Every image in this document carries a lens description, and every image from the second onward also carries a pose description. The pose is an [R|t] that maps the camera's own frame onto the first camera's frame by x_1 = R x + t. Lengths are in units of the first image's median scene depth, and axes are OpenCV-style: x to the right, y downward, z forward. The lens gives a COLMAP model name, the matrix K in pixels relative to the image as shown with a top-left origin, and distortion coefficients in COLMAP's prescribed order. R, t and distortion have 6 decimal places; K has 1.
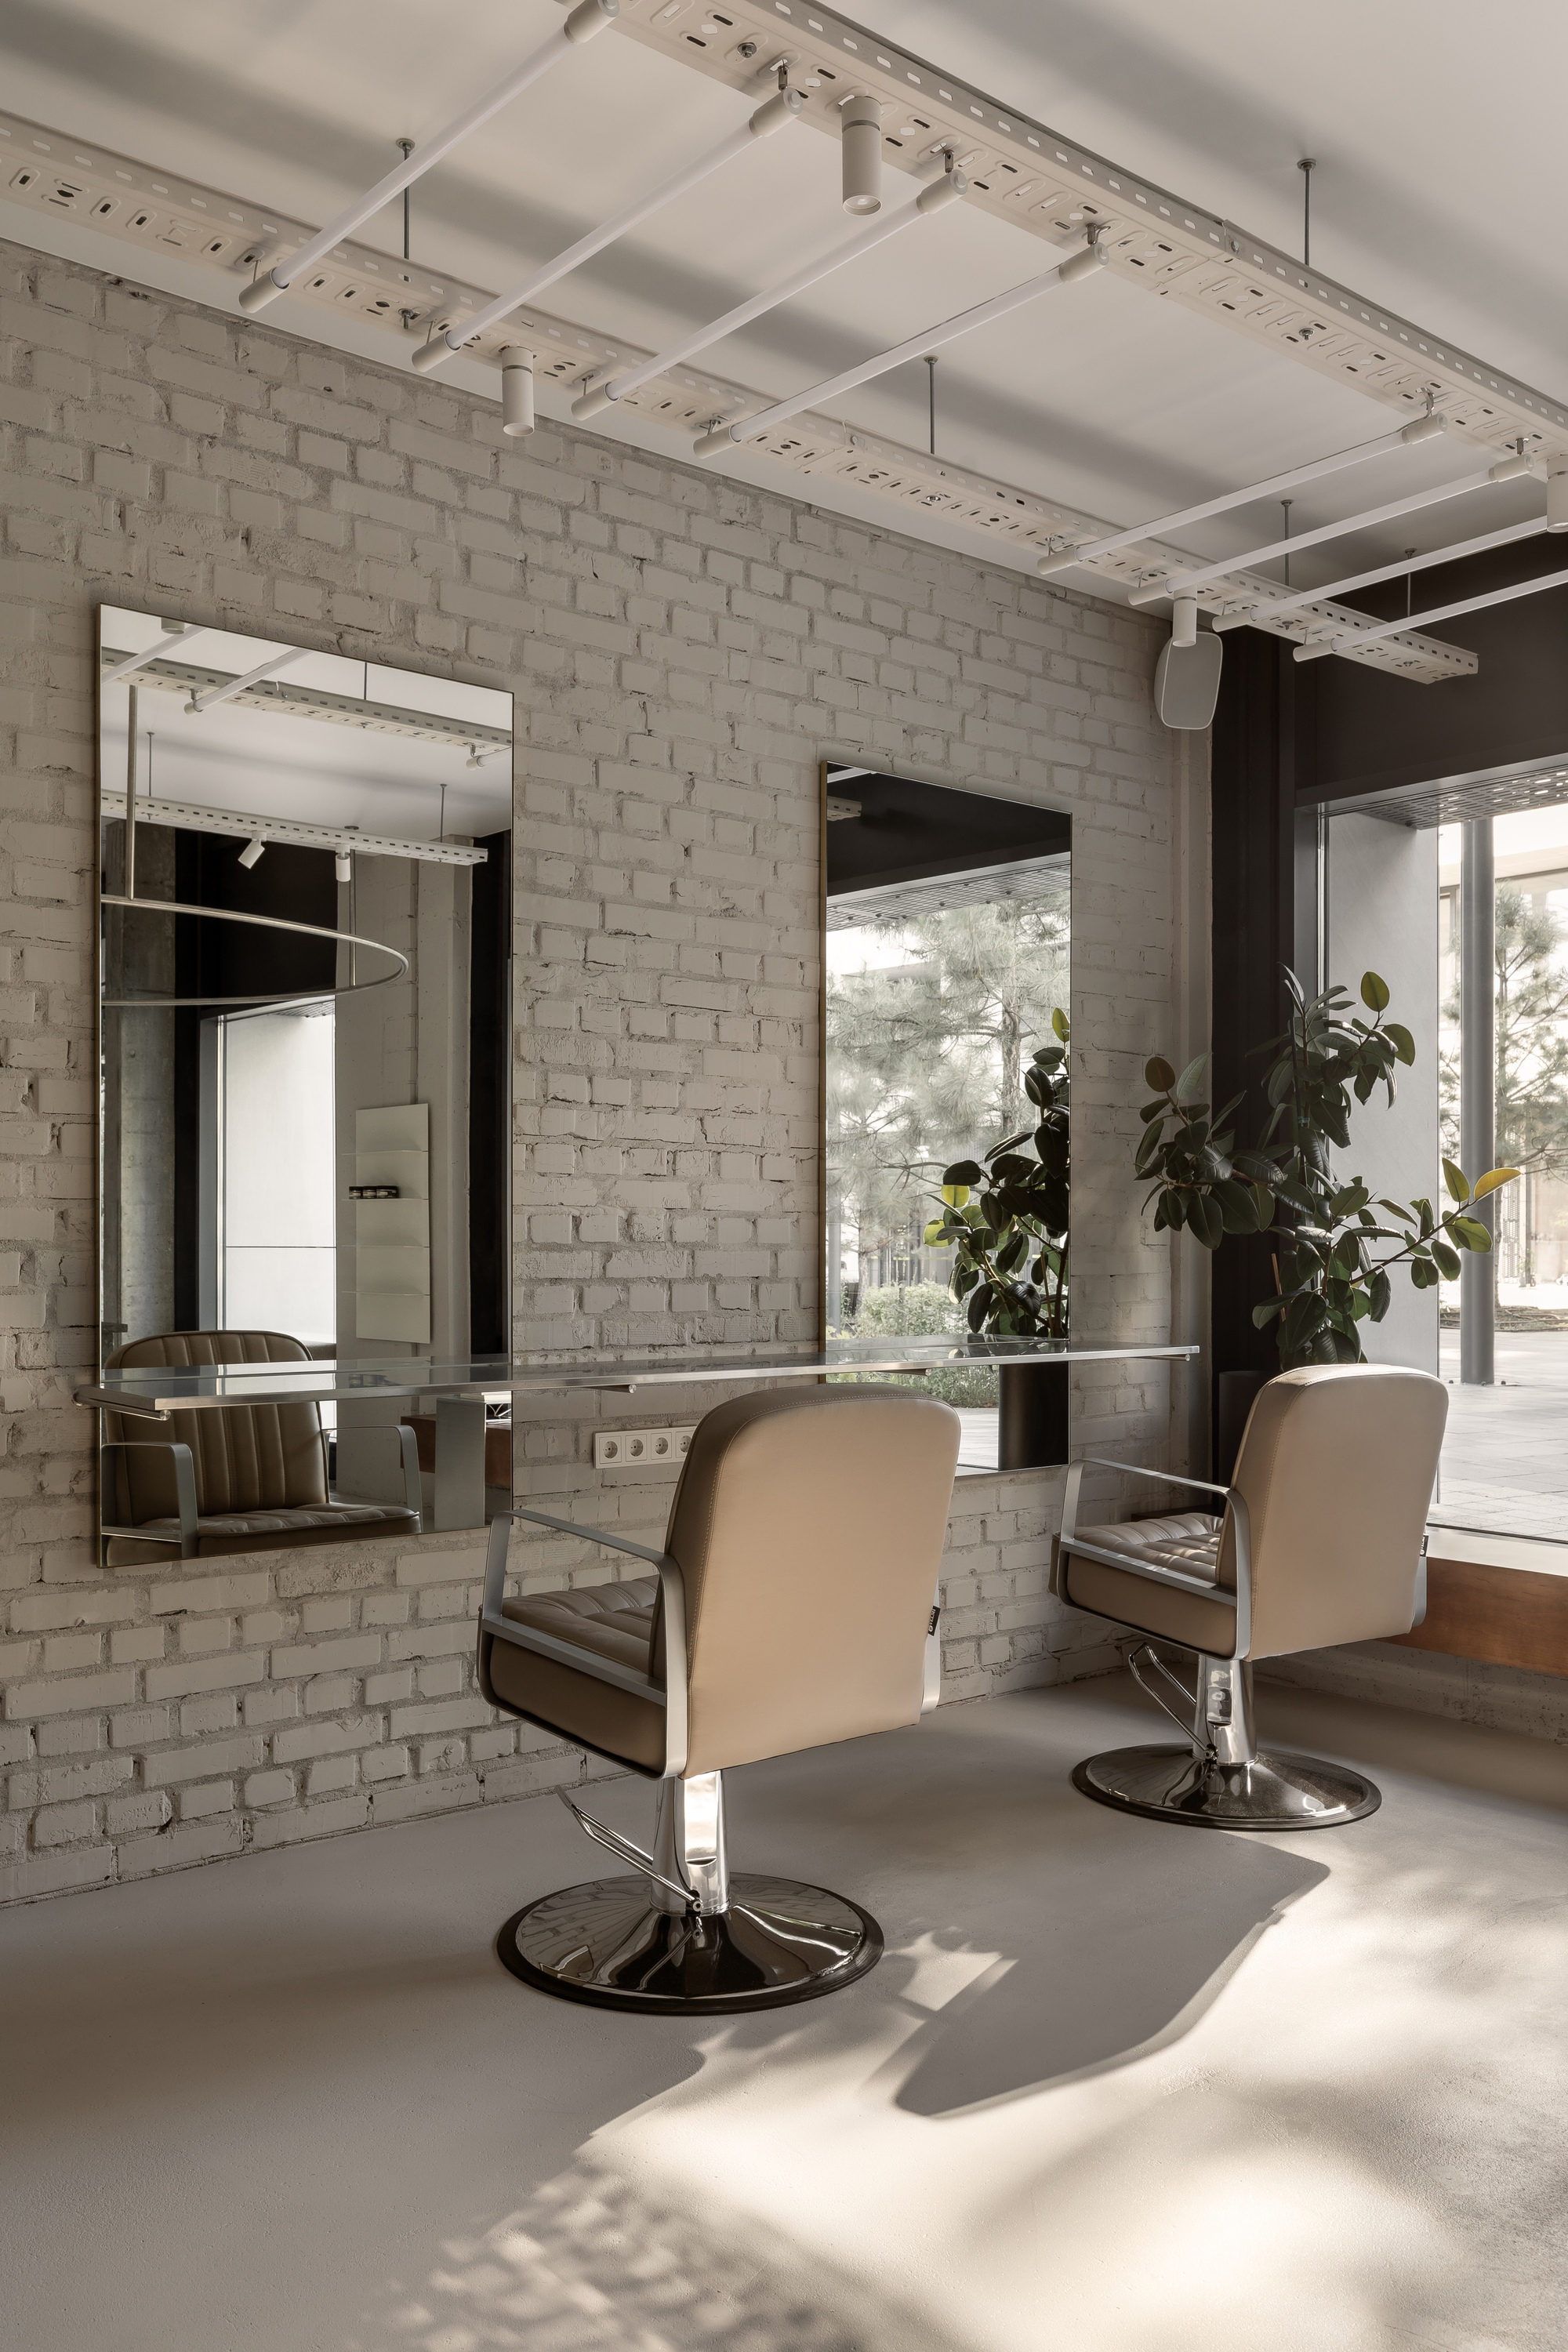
lens RADIAL K [[1890.1, 0, 761.0], [0, 1890.1, 1245.6], [0, 0, 1]] dist [0.011698, 0.005987]
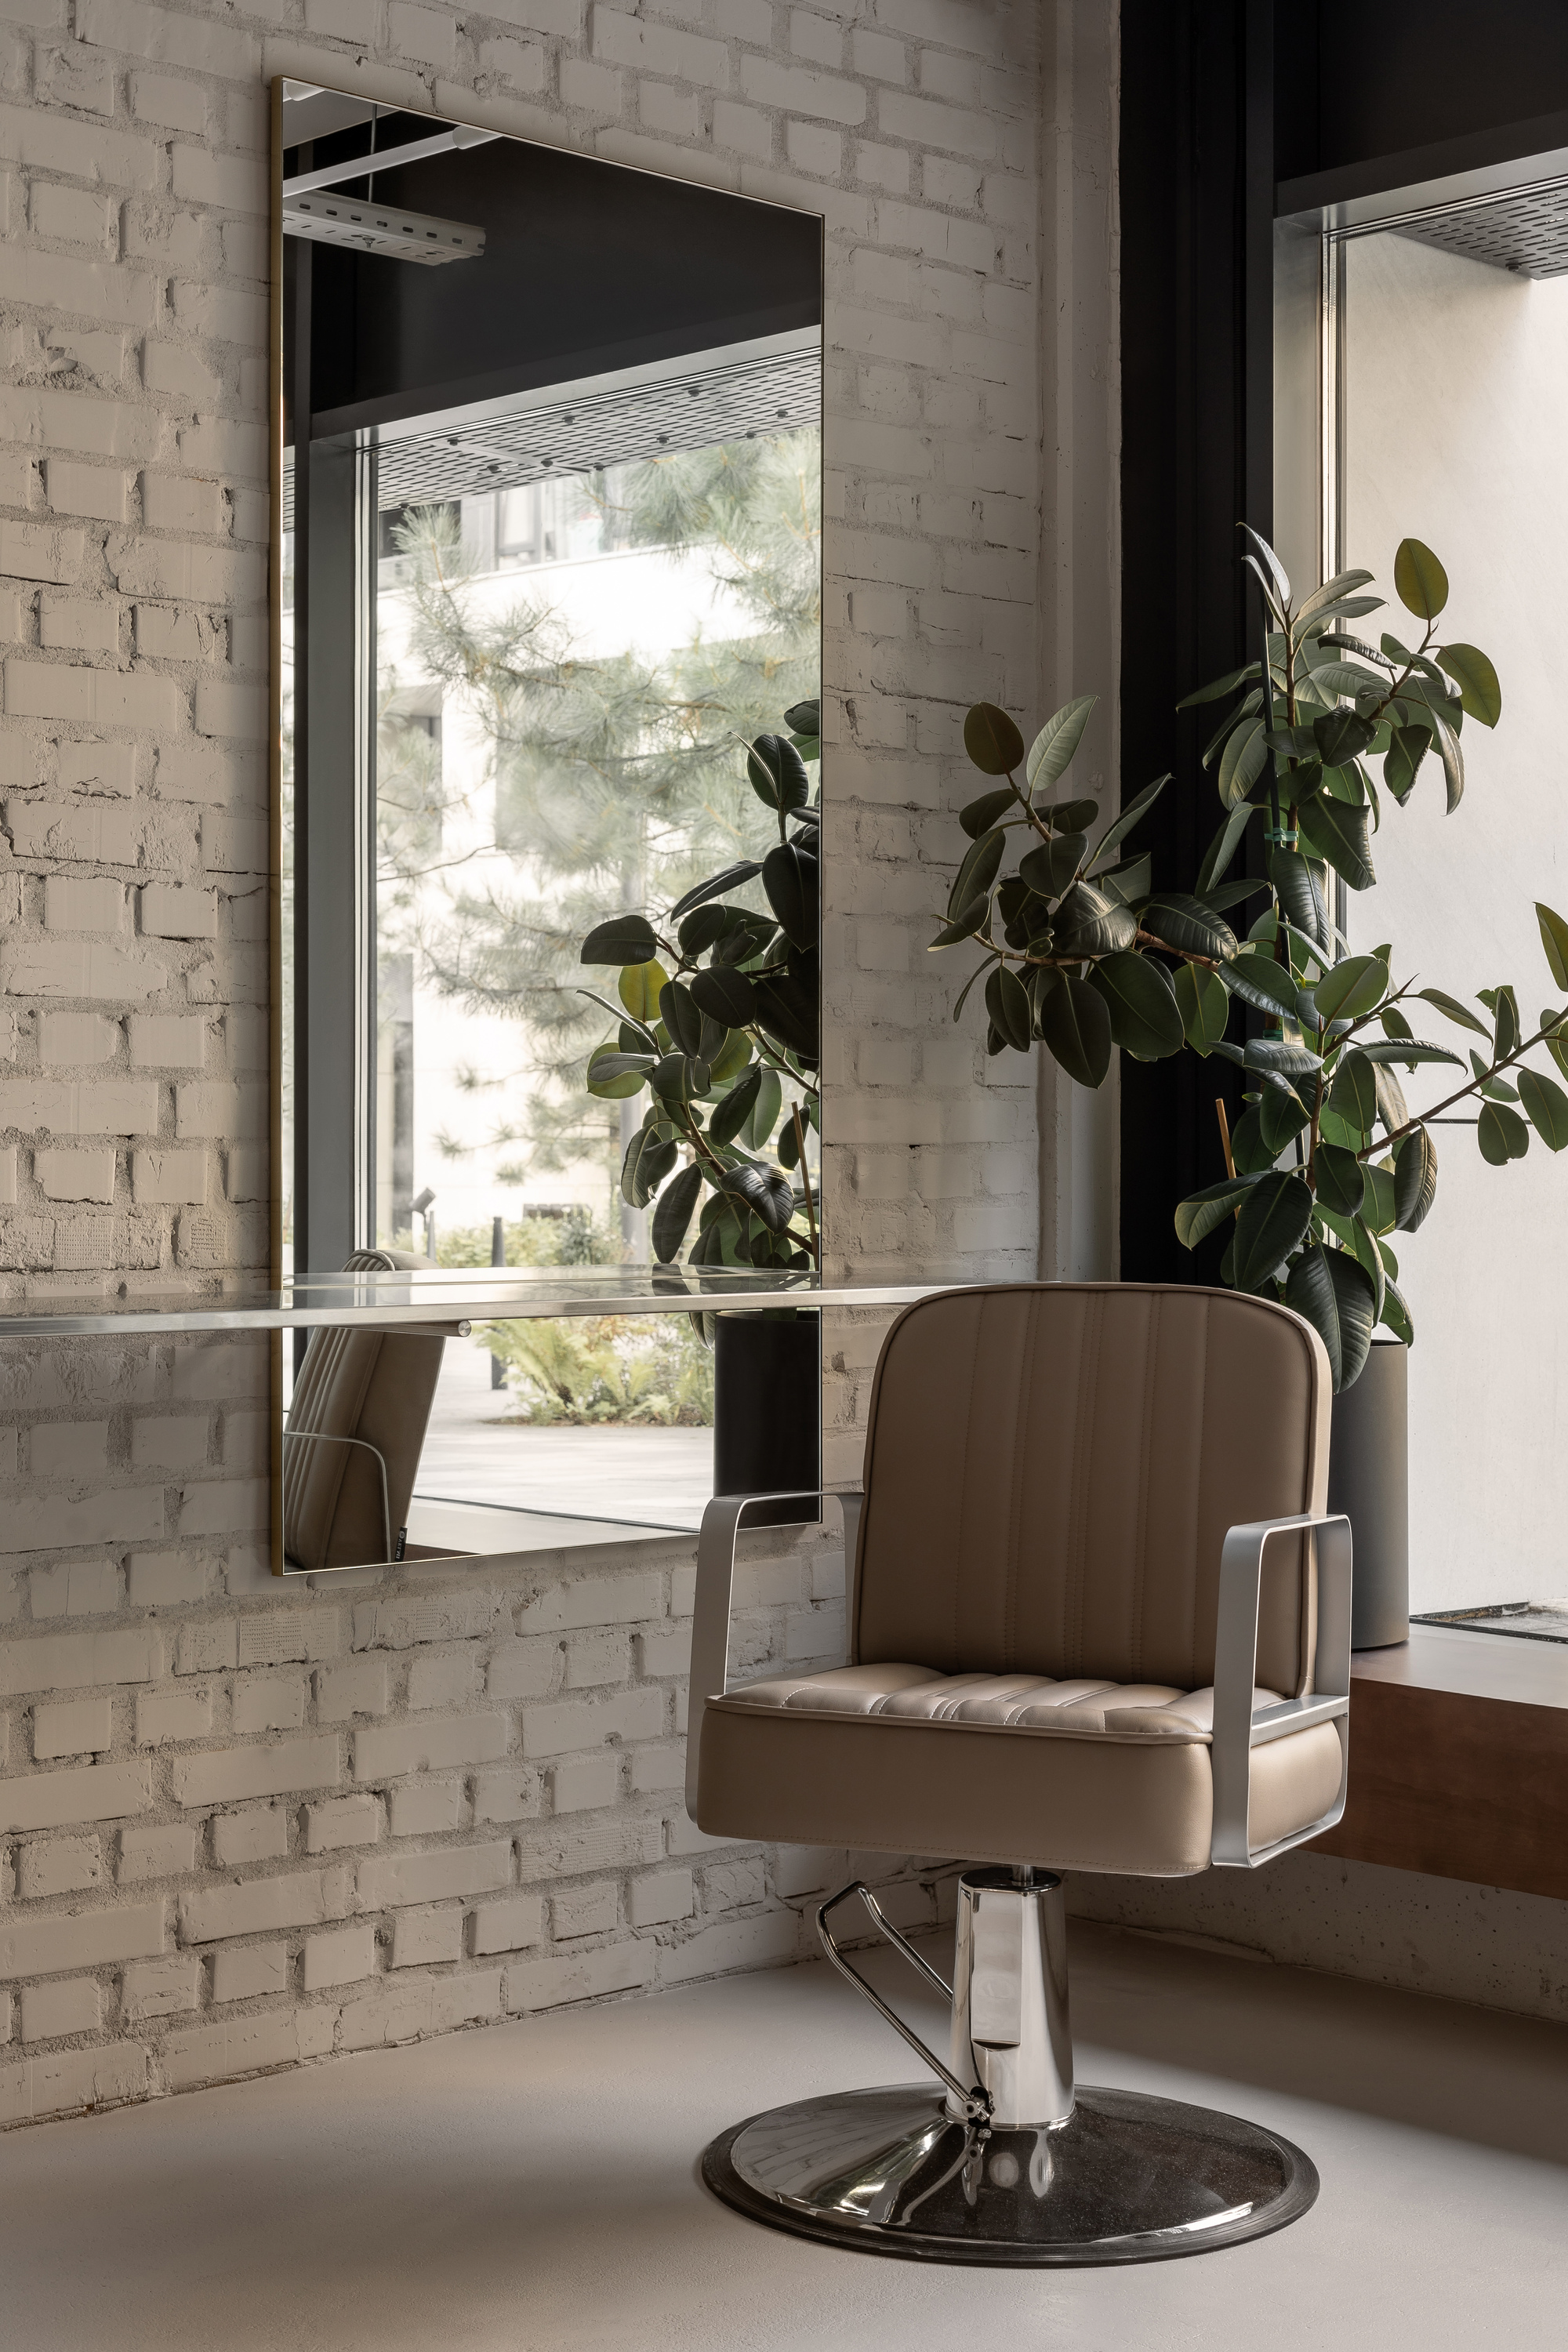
lens RADIAL K [[3454.7, 0, 782.7], [0, 3454.7, 1176.3], [0, 0, 1]] dist [0.002236, 0.000000]
pose [[0.997768, -0.001420, 0.066767, 0.094620], [0.001060, 0.999985, 0.005432, 0.020084], [-0.066774, -0.005349, 0.997754, 0.094177]]
